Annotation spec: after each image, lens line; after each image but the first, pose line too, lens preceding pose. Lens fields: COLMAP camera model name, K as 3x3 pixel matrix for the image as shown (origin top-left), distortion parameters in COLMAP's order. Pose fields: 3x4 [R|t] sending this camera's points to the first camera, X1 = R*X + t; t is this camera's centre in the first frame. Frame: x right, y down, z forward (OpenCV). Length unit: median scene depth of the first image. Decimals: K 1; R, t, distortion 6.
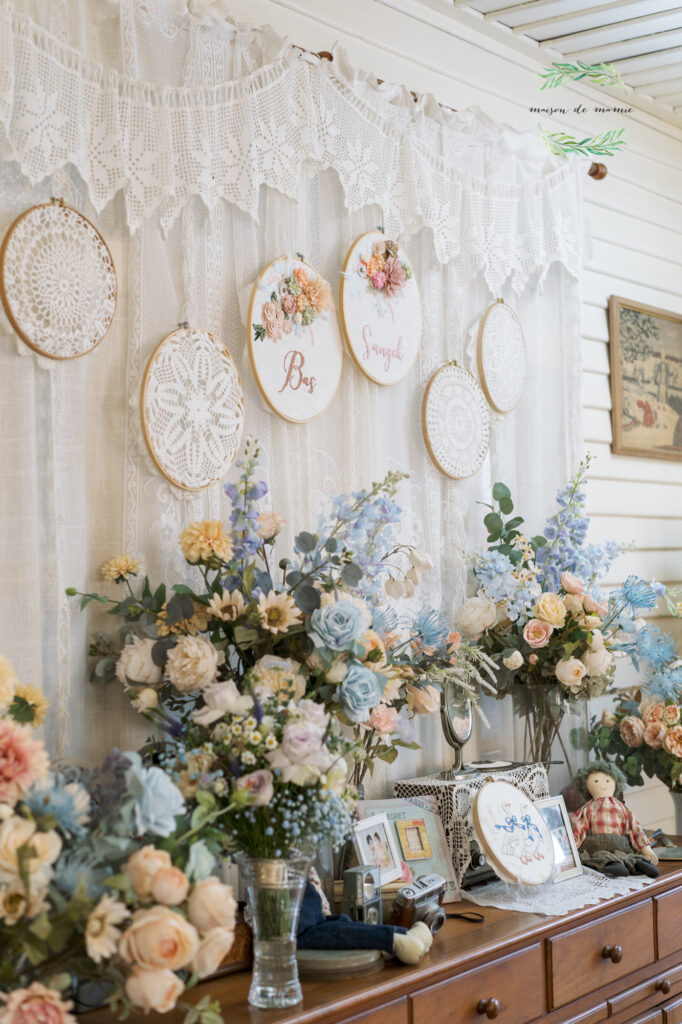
lens RADIAL K [[1623.9, 0, 341.0], [0, 1623.9, 512.0], [0, 0, 1]] dist [0.000769, -0.041010]
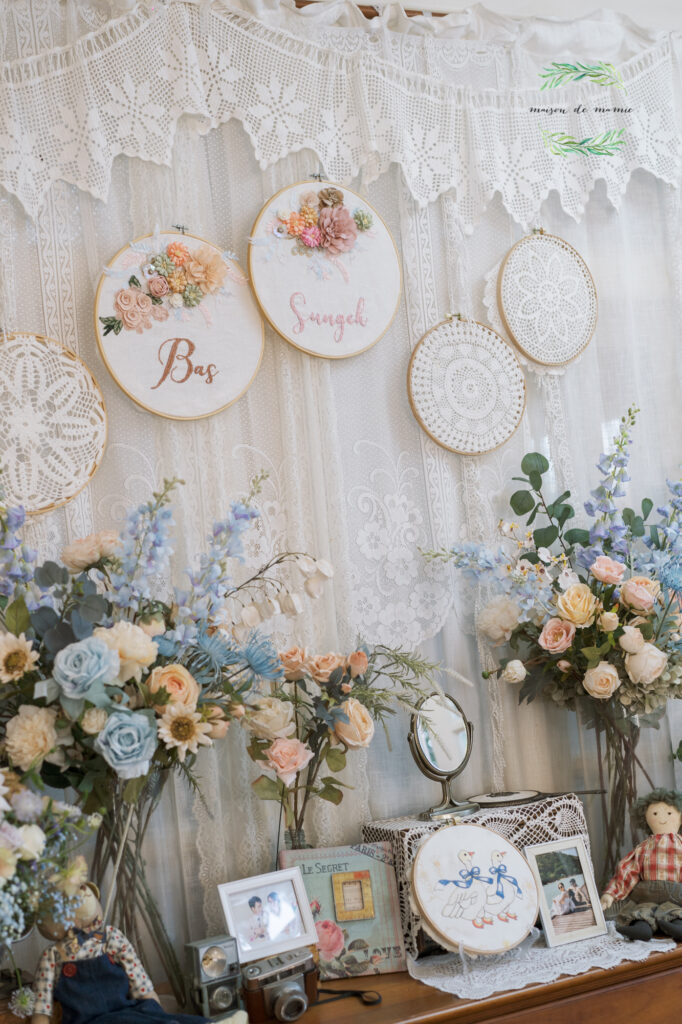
lens RADIAL K [[1623.9, 0, 341.0], [0, 1623.9, 512.0], [0, 0, 1]] dist [0.000769, -0.041010]
pose [[0.905982, -0.082204, -0.415257, 0.401369], [0.095110, 0.995412, 0.010455, -0.006821], [0.412493, -0.048967, 0.909644, 0.233977]]
